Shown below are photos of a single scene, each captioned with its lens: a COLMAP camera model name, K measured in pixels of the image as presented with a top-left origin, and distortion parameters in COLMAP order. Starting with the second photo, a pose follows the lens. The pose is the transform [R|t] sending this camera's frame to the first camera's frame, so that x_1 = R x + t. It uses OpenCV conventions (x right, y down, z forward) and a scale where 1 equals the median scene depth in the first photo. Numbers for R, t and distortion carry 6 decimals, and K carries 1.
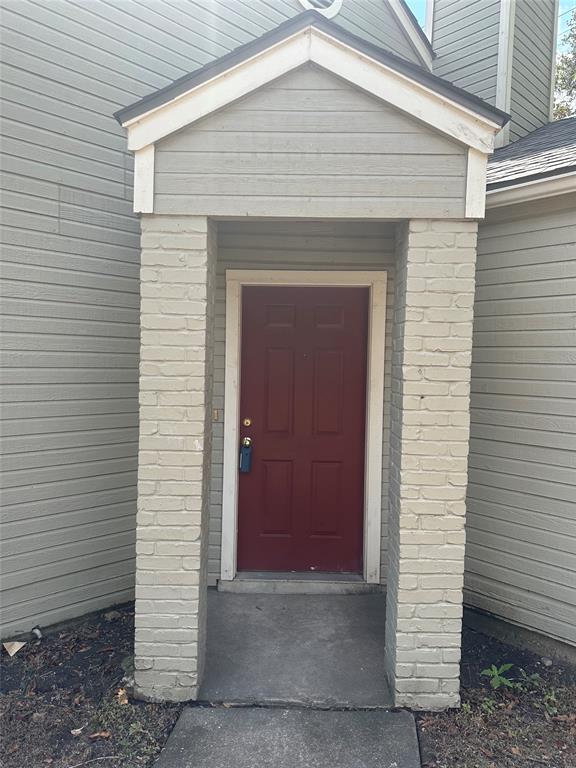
lens RADIAL K [[547.5, 0, 288.0], [0, 547.5, 384.0], [0, 0, 1]] dist [-0.001581, -0.000571]
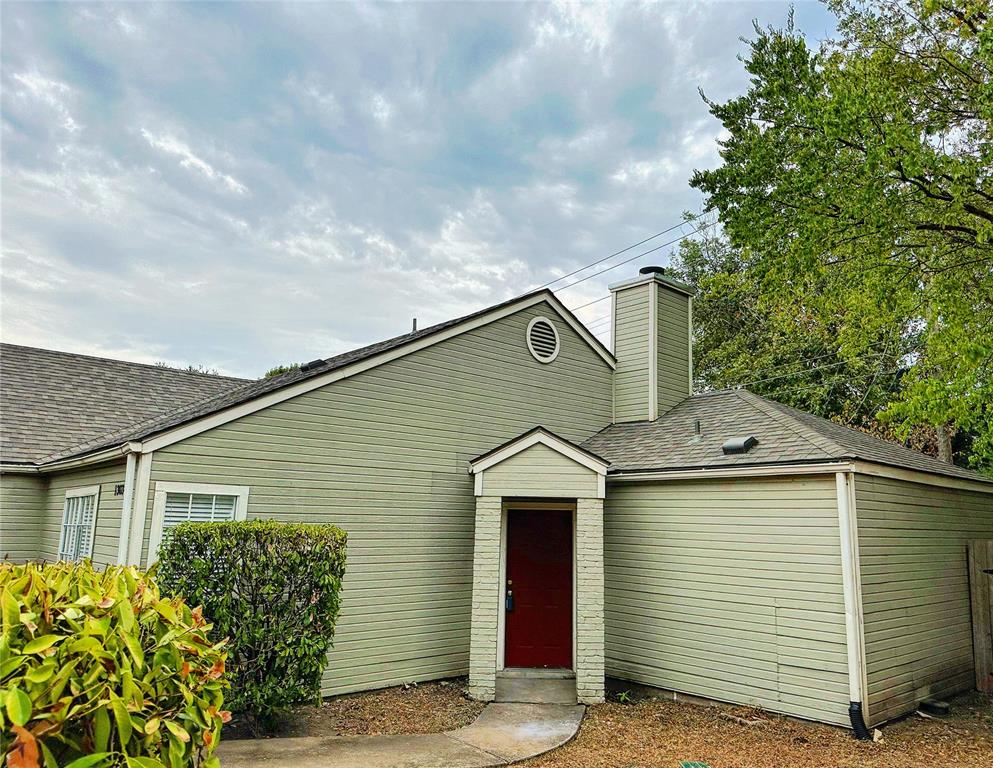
lens RADIAL K [[715.9, 0, 511.1], [0, 715.9, 365.0], [0, 0, 1]] dist [0.062824, -0.075369]
pose [[0.999774, -0.003279, -0.021025, -0.024290], [-0.002213, 0.966675, -0.255998, -0.029649], [0.021164, 0.255987, 0.966449, -2.454826]]
